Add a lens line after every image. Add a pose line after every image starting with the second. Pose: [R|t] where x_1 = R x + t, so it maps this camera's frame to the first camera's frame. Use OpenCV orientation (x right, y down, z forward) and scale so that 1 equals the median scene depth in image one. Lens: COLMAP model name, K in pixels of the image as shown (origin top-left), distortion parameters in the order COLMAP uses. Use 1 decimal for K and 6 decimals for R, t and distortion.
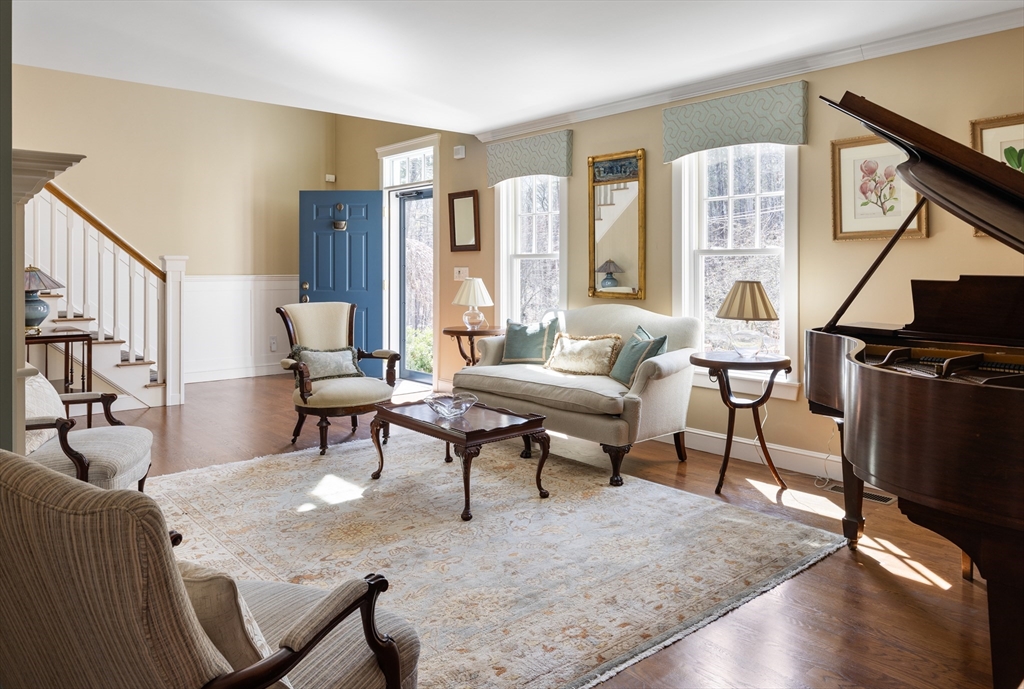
lens RADIAL K [[704.2, 0, 512.0], [0, 704.2, 344.5], [0, 0, 1]] dist [0.000268, 0.000041]
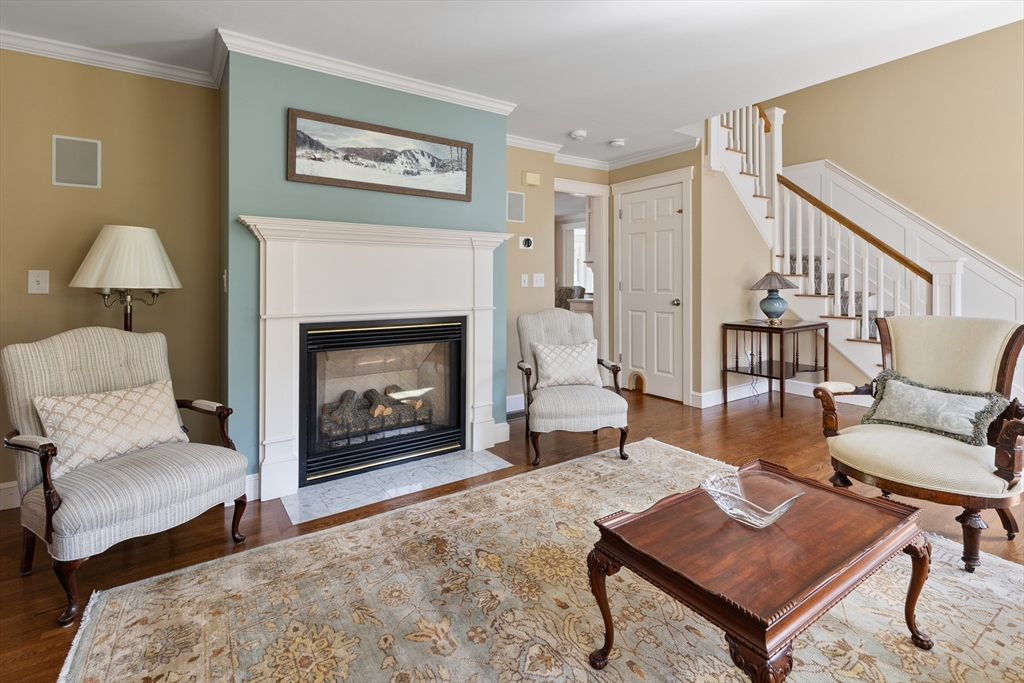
lens RADIAL K [[478.3, 0, 512.0], [0, 478.3, 341.5], [0, 0, 1]] dist [0.000488, 0.000053]
pose [[-0.100917, 0.127830, -0.986648, 0.223290], [-0.109419, 0.984269, 0.138713, -0.055034], [0.988859, 0.121957, -0.085343, 0.650342]]
